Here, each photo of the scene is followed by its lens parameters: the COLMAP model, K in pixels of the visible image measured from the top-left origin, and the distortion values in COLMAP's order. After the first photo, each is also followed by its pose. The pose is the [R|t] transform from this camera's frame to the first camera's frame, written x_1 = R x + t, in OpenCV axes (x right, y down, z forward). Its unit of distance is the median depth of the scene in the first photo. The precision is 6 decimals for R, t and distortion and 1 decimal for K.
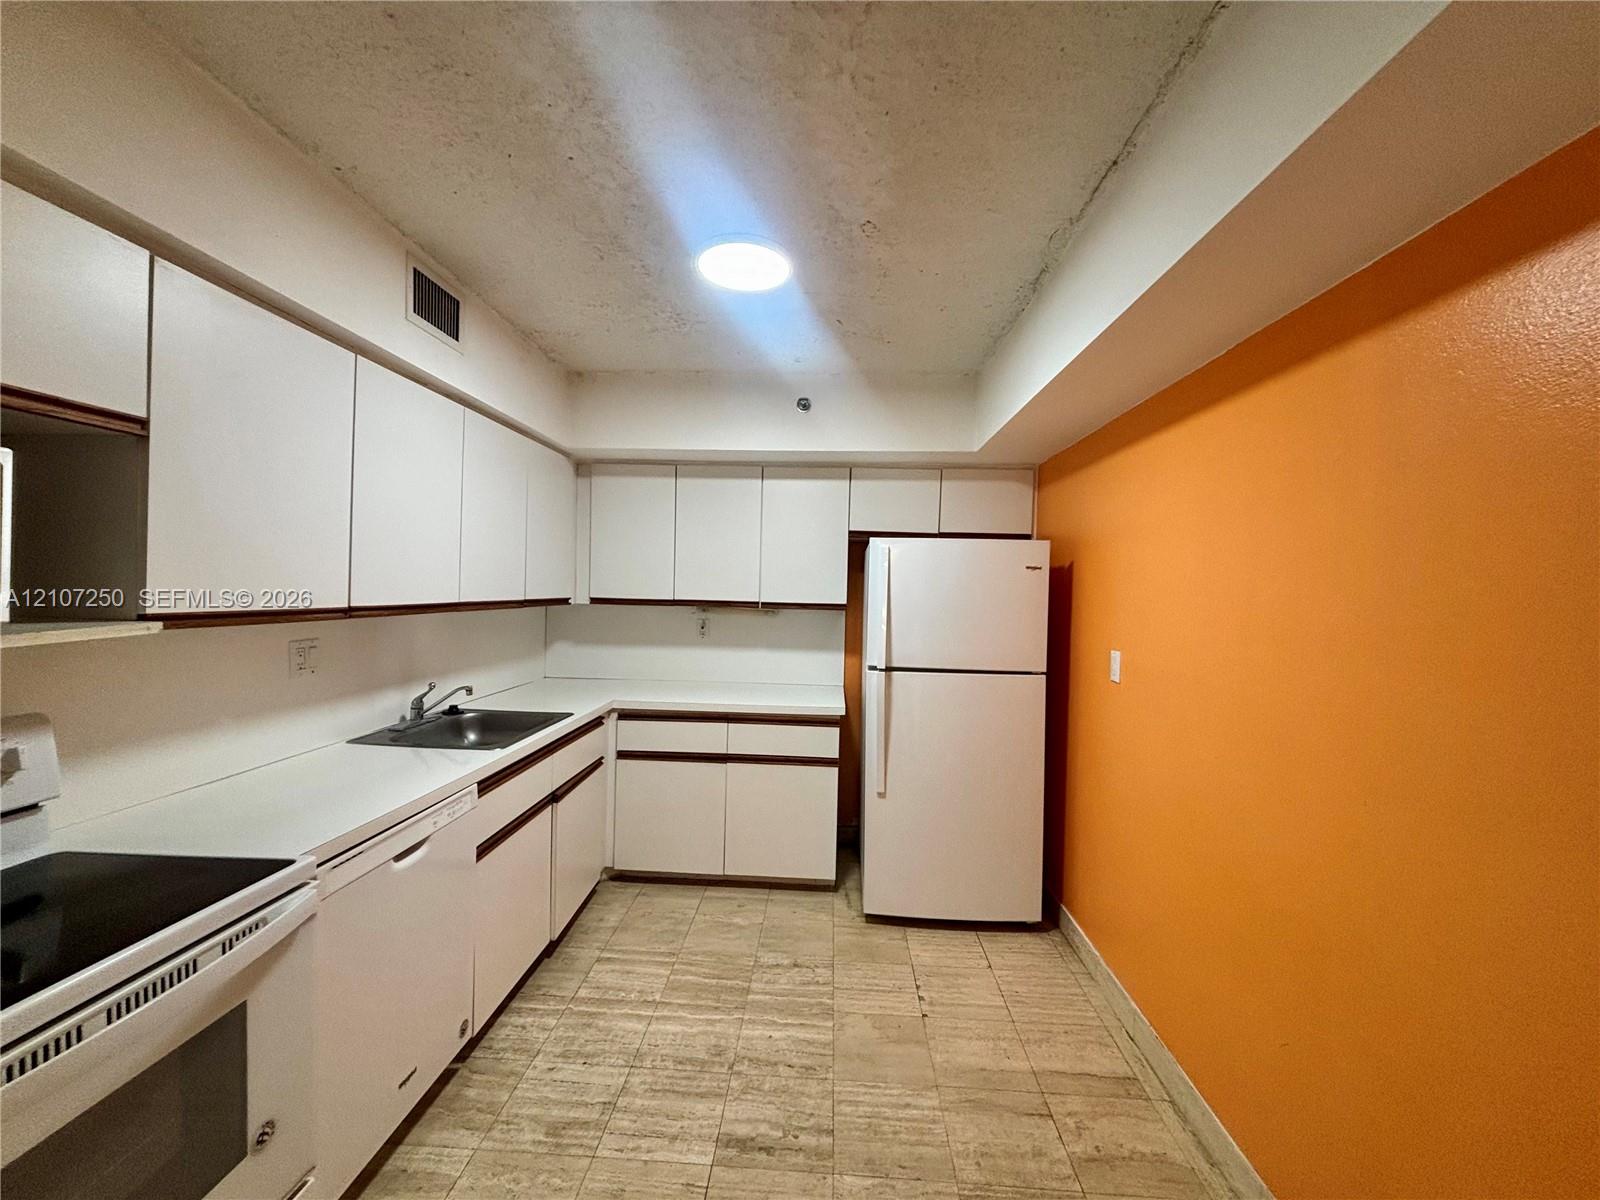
lens RADIAL K [[647.4, 0, 799.3], [0, 647.4, 597.1], [0, 0, 1]] dist [0.003682, -0.001212]
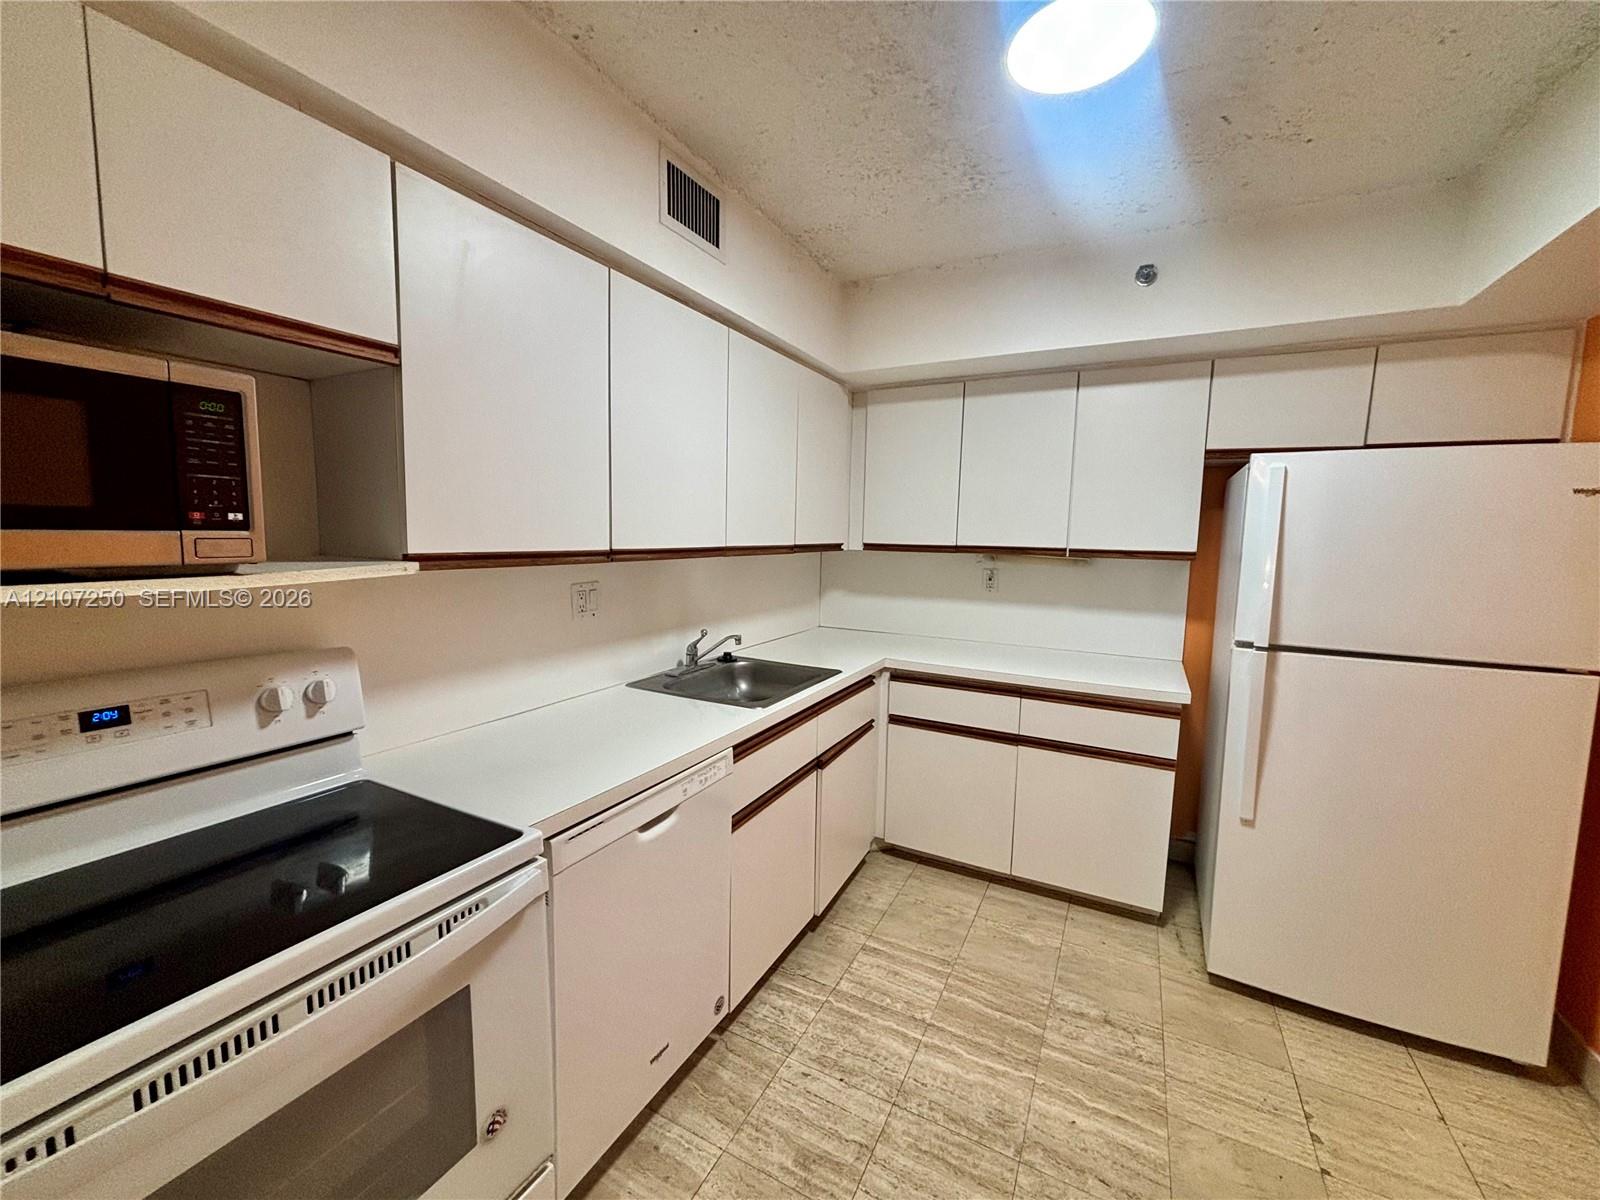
lens RADIAL K [[647.4, 0, 797.2], [0, 647.4, 600.8], [0, 0, 1]] dist [0.003682, -0.001212]
pose [[0.908312, 0.039364, -0.416437, -0.043283], [-0.003549, 0.996252, 0.086430, 0.005773], [0.418278, -0.077027, 0.905047, 0.210268]]
